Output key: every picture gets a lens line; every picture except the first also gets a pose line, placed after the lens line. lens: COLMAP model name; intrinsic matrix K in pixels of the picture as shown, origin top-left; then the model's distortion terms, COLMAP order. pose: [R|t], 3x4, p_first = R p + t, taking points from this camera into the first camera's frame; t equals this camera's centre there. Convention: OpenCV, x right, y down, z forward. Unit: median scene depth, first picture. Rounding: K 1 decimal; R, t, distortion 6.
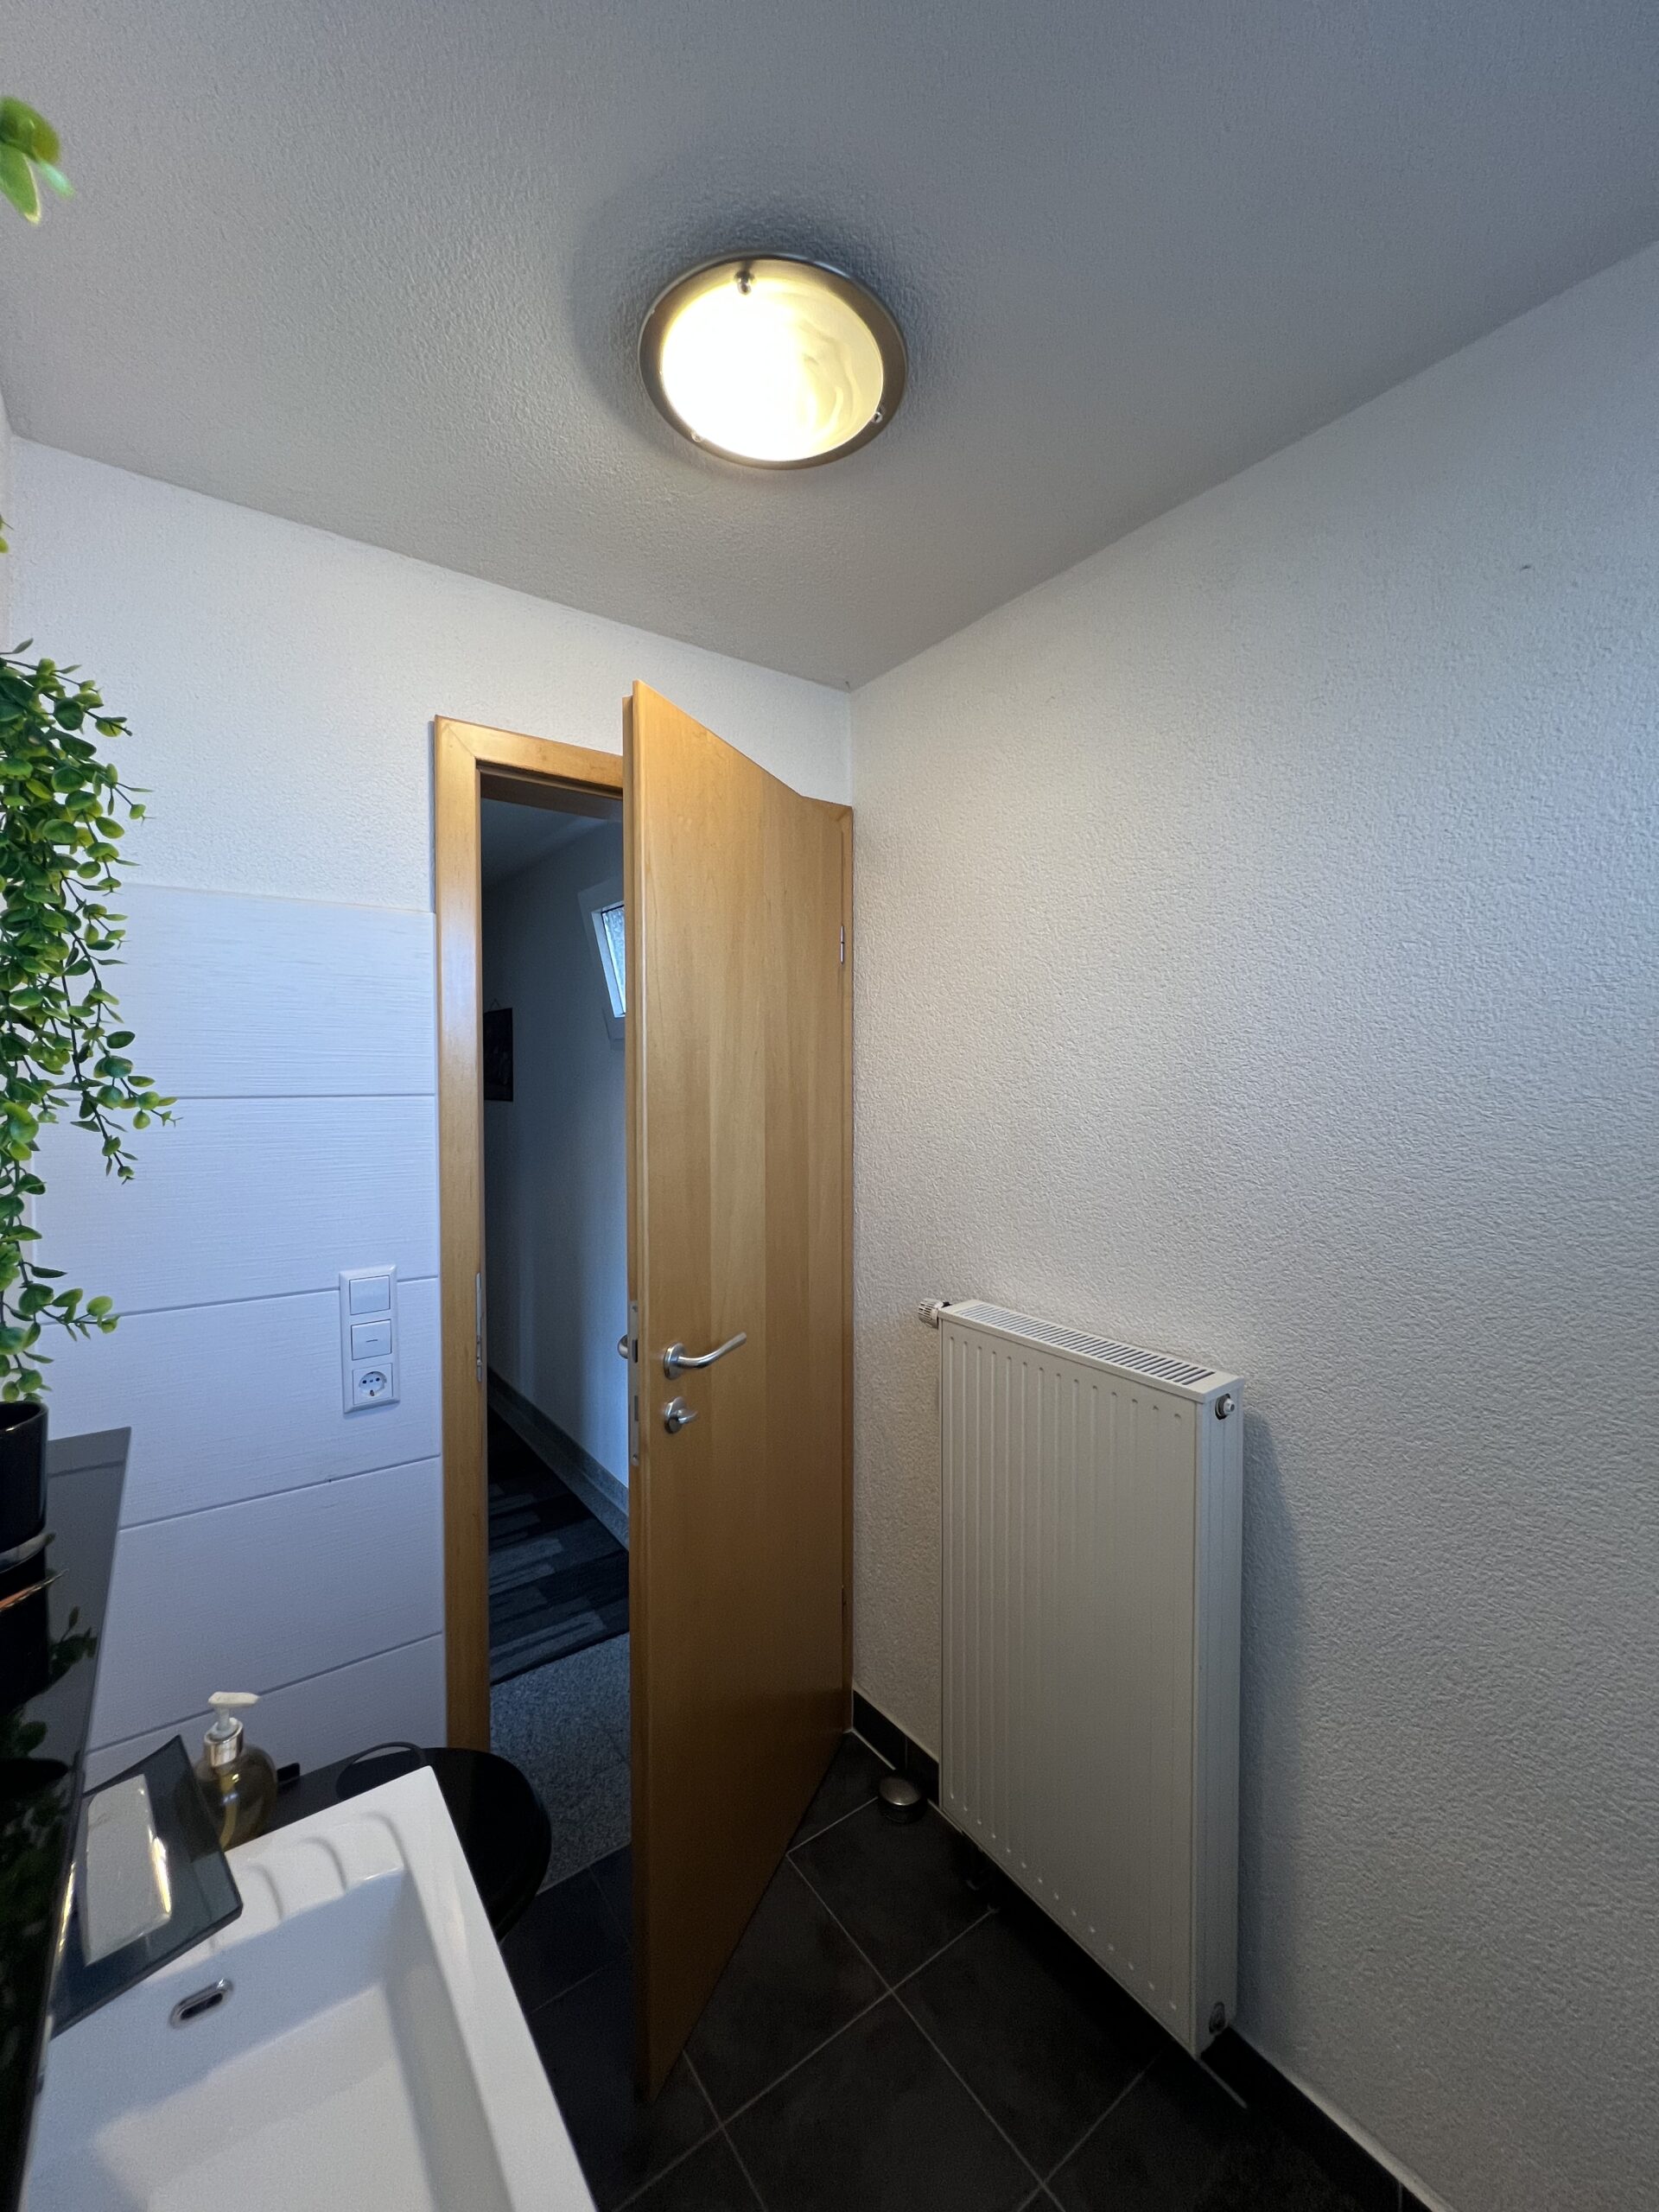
lens RADIAL K [[884.9, 0, 829.5], [0, 884.9, 1106.0], [0, 0, 1]] dist [0.000026, -0.000090]
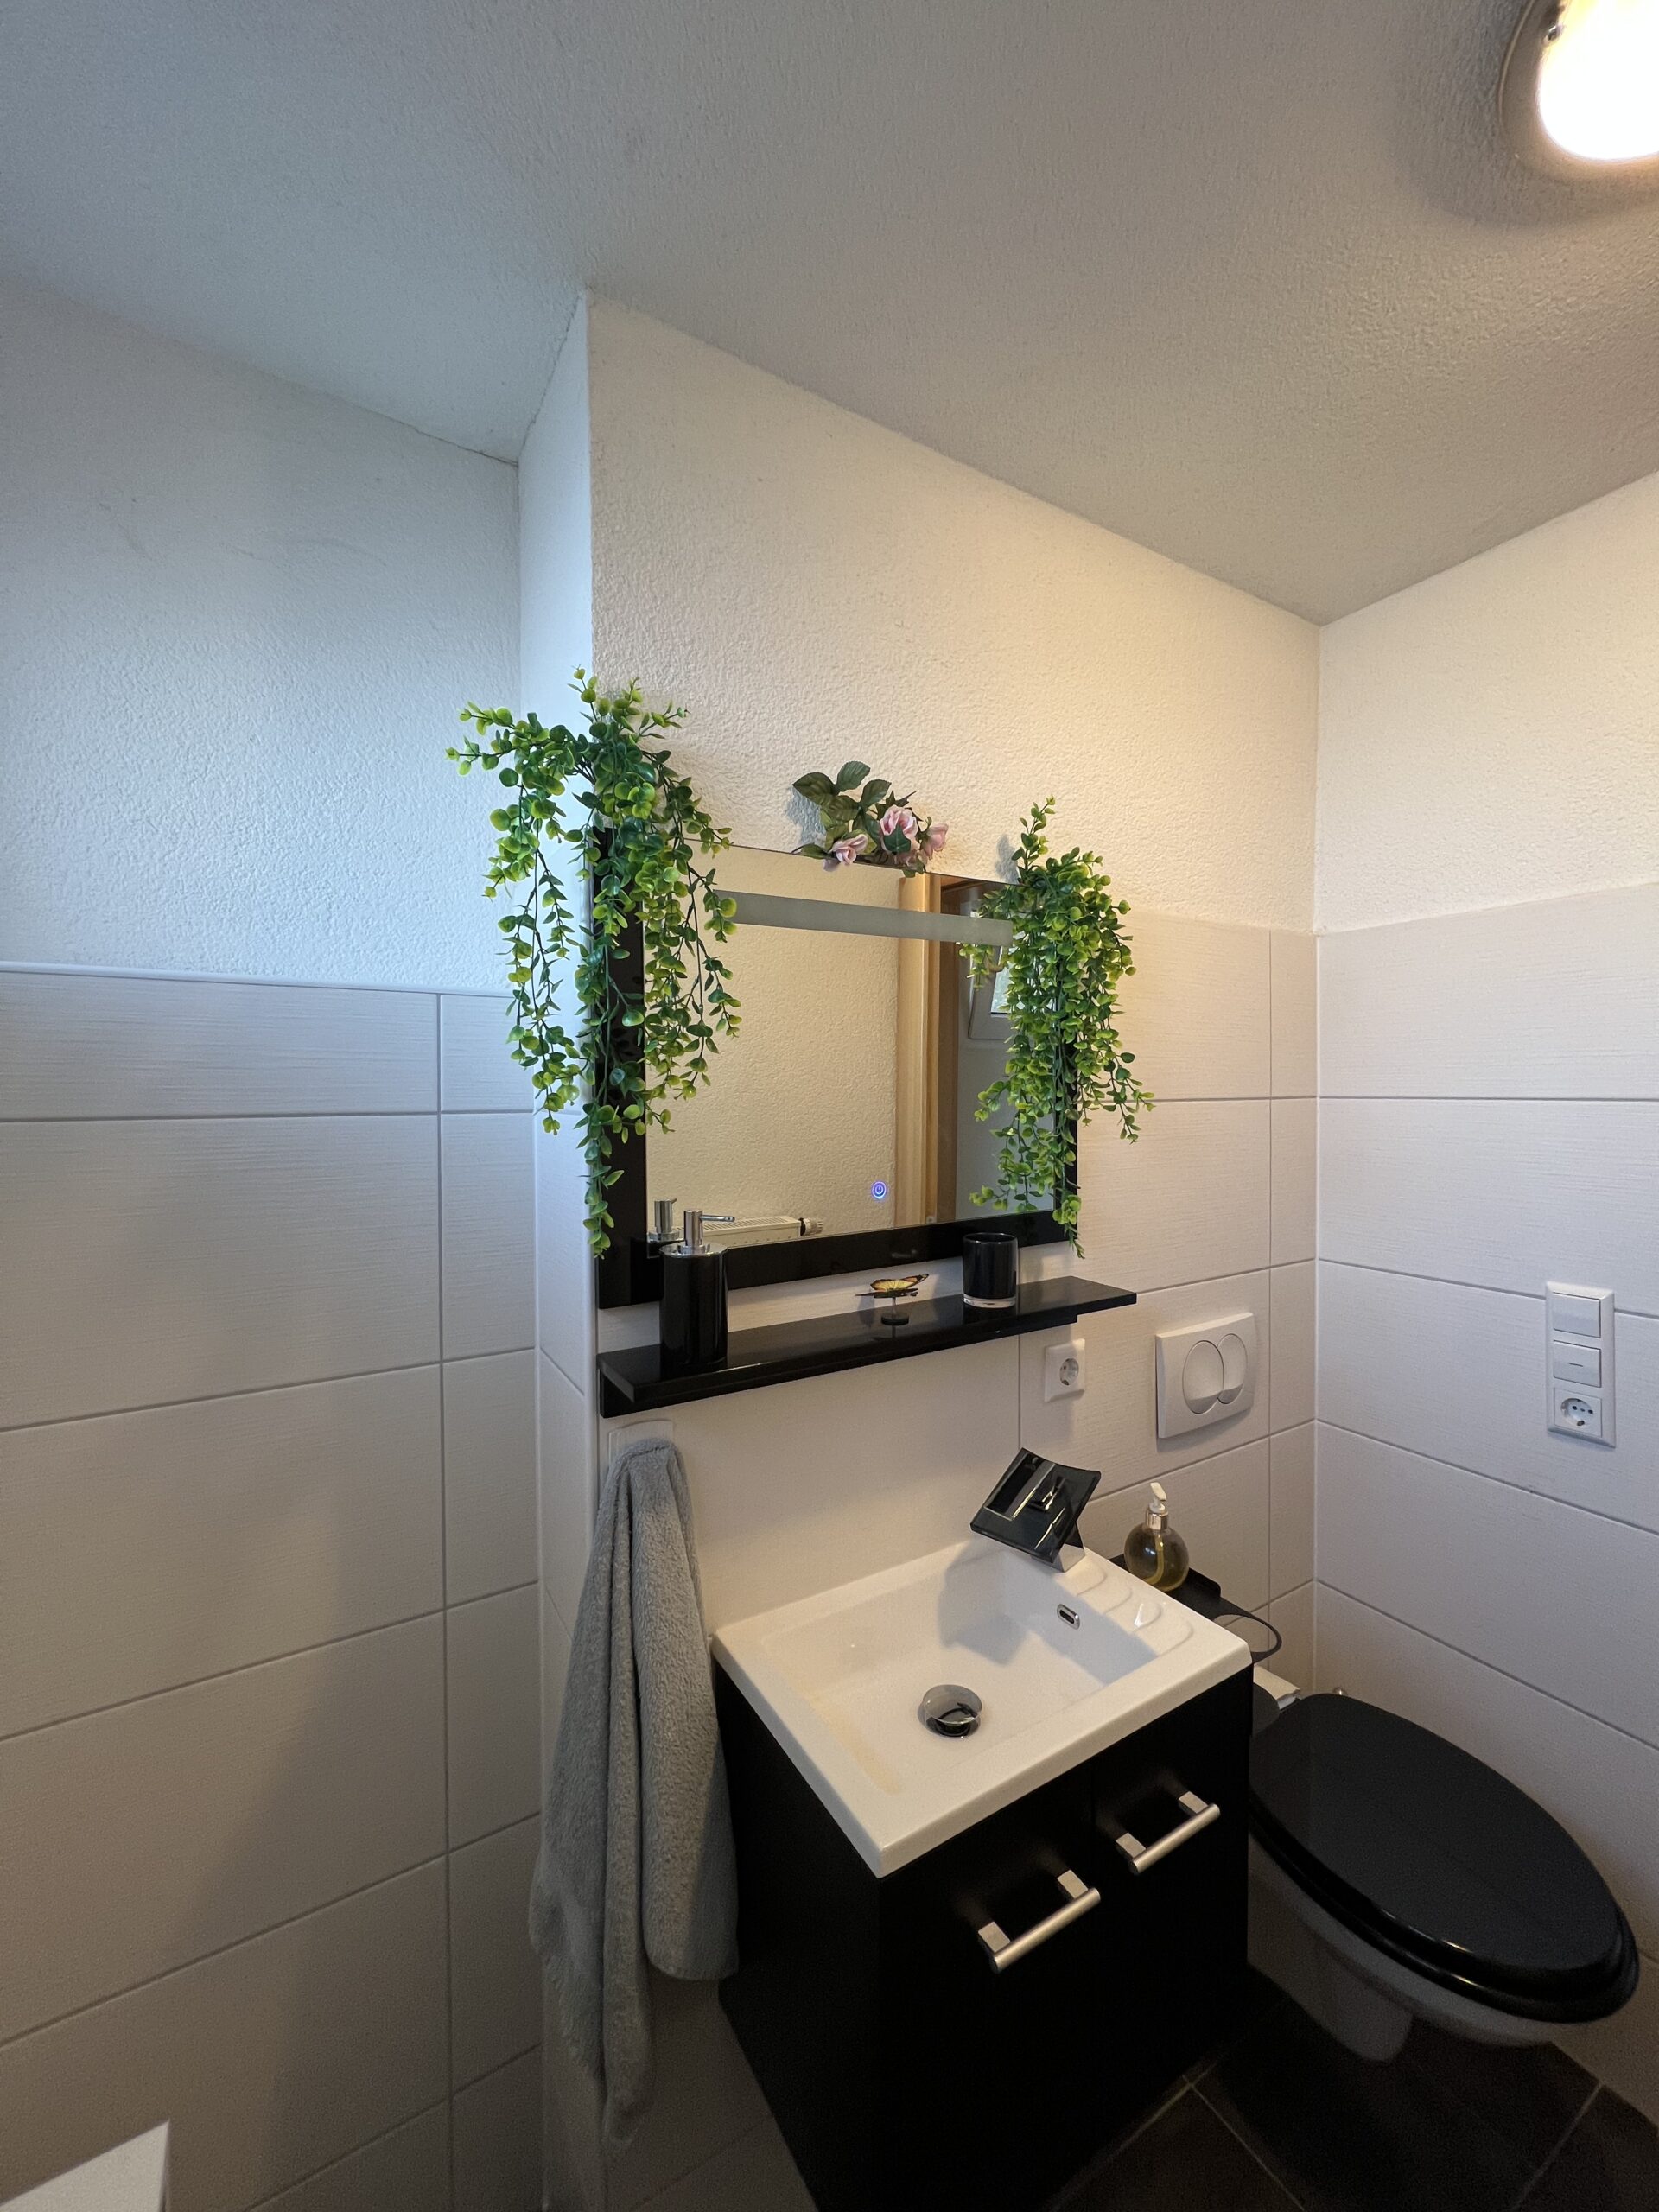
lens RADIAL K [[884.9, 0, 829.5], [0, 884.9, 1106.0], [0, 0, 1]] dist [0.000026, -0.000090]
pose [[-0.093013, 0.024048, -0.995374, 0.475227], [-0.030311, 0.999177, 0.026973, -0.005911], [0.995203, 0.032679, -0.092208, 0.304799]]
